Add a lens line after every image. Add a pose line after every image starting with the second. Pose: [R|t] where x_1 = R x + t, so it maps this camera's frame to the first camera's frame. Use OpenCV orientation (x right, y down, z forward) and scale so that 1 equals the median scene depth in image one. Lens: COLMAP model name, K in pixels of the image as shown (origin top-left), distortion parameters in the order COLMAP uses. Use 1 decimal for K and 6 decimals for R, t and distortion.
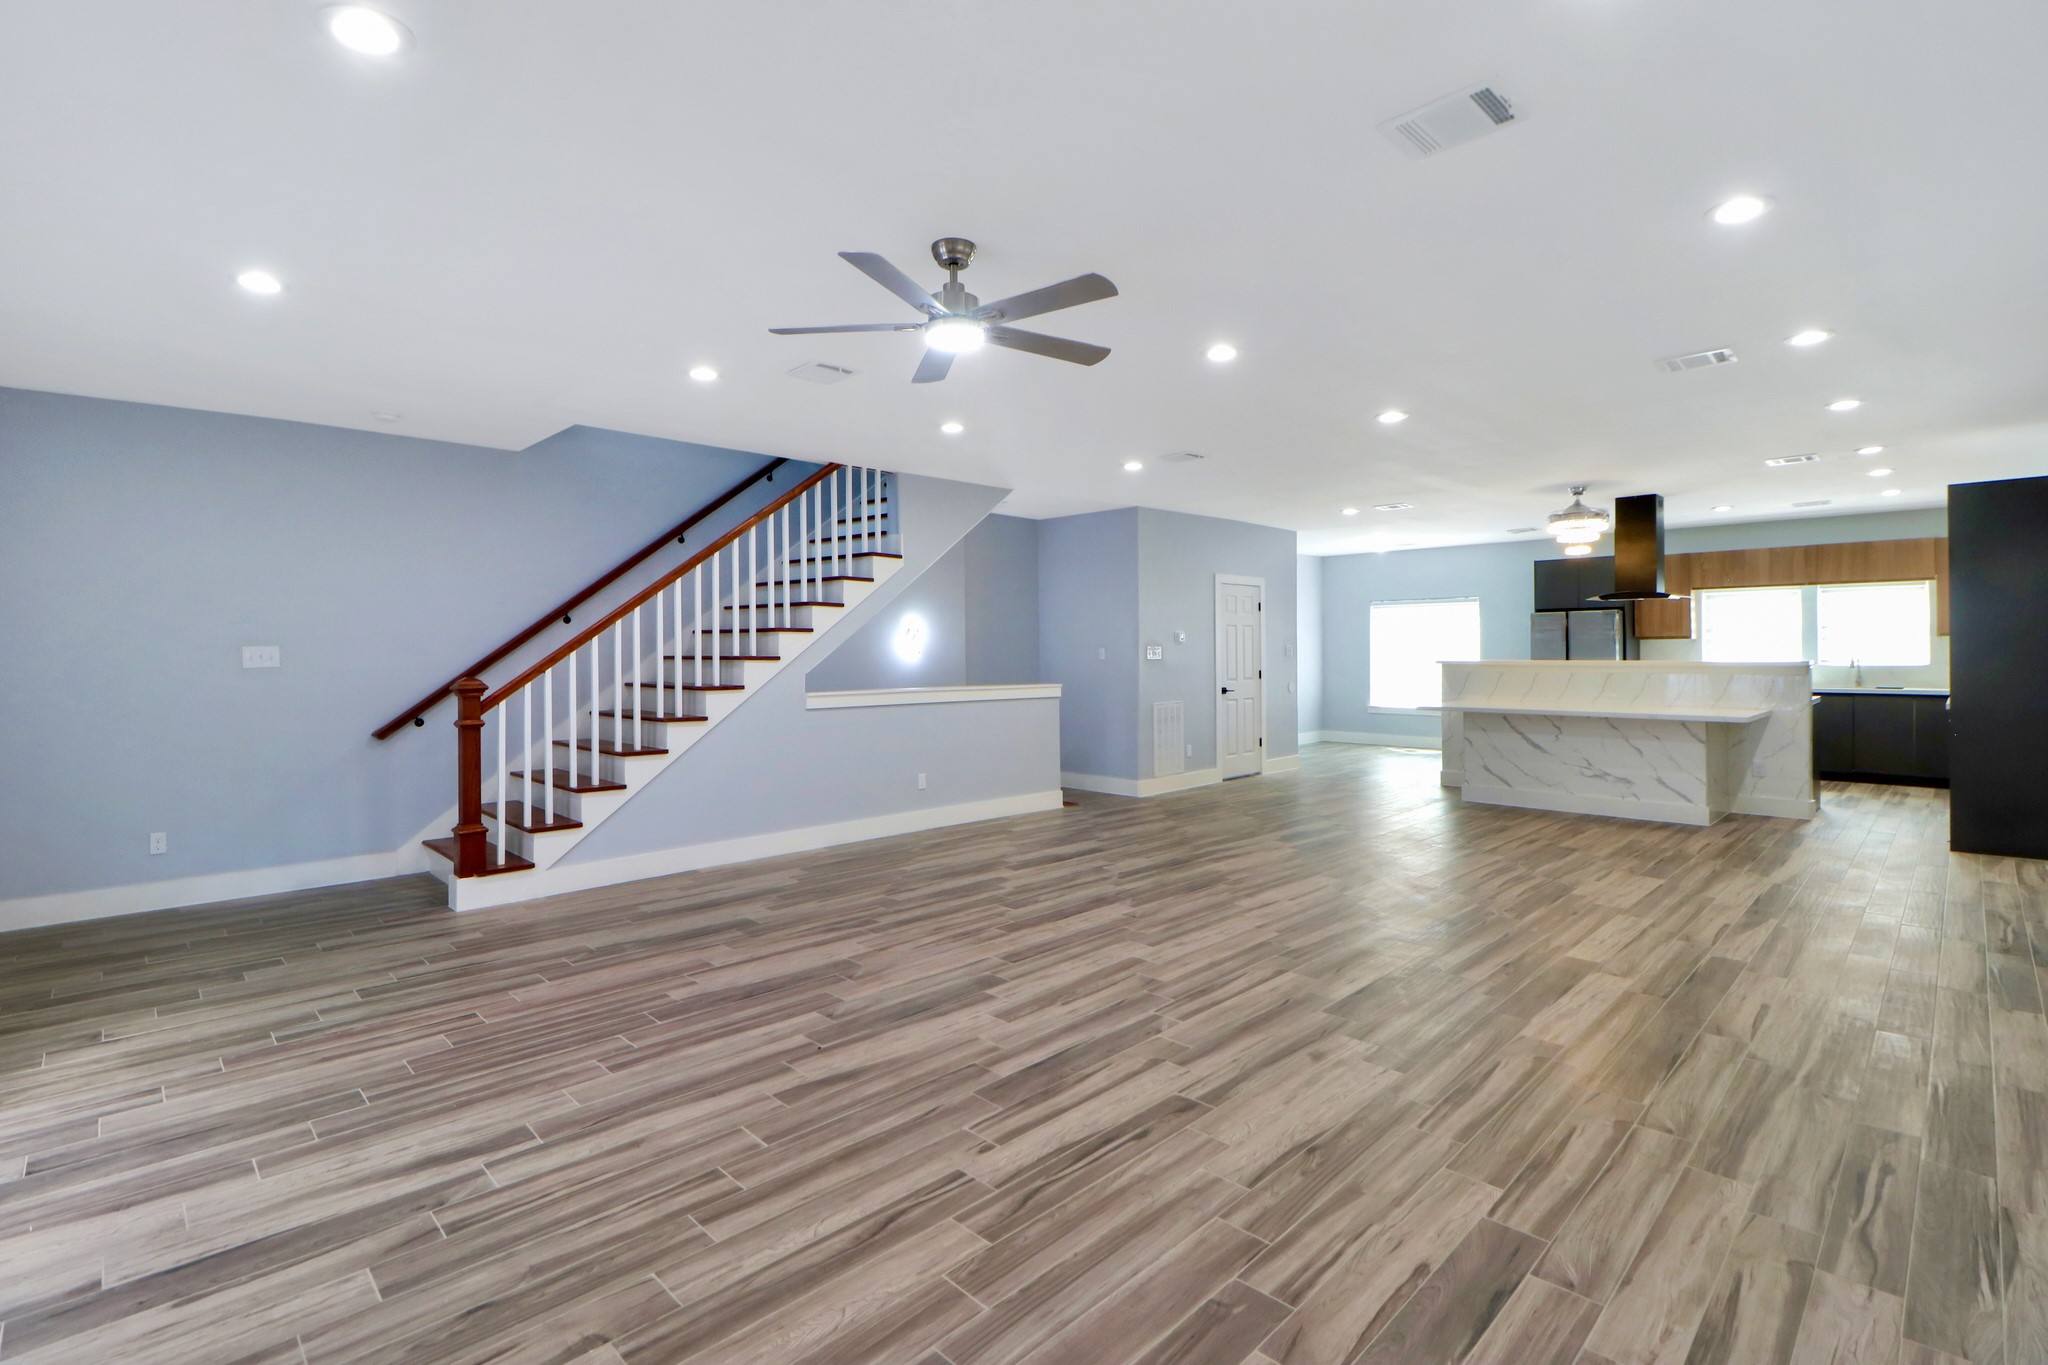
lens RADIAL K [[944.5, 0, 1026.8], [0, 944.5, 648.0], [0, 0, 1]] dist [0.002305, -0.011751]
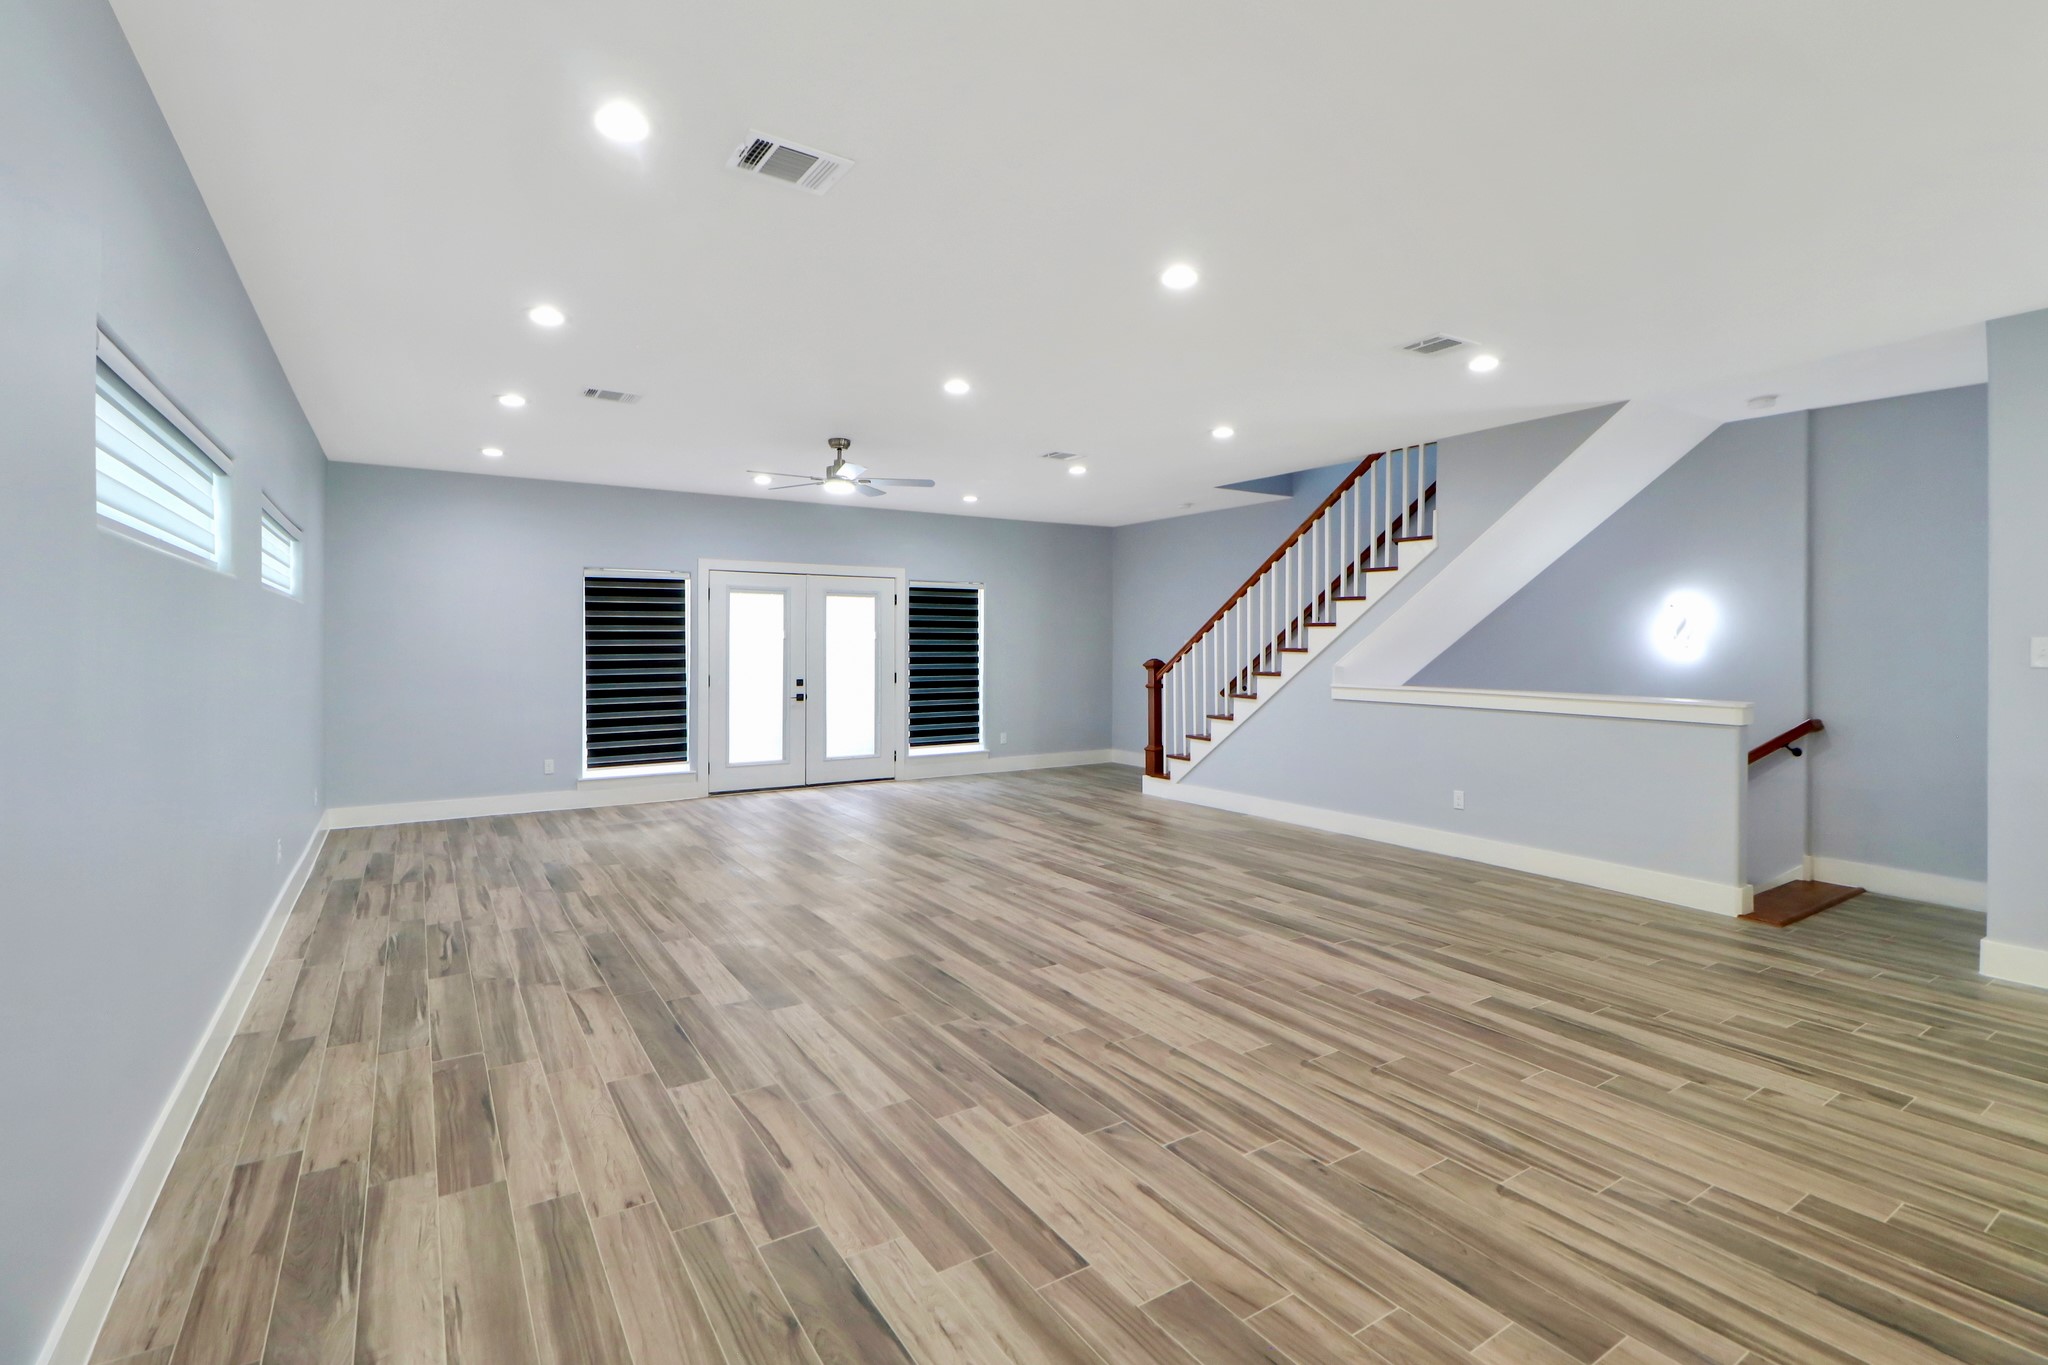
lens RADIAL K [[944.5, 0, 1026.8], [0, 944.5, 648.0], [0, 0, 1]] dist [0.002305, -0.011751]
pose [[-0.204157, 0.008982, -0.978897, 1.404049], [0.002488, 0.999959, 0.008656, -0.004476], [0.978935, -0.000668, -0.204172, 1.409391]]
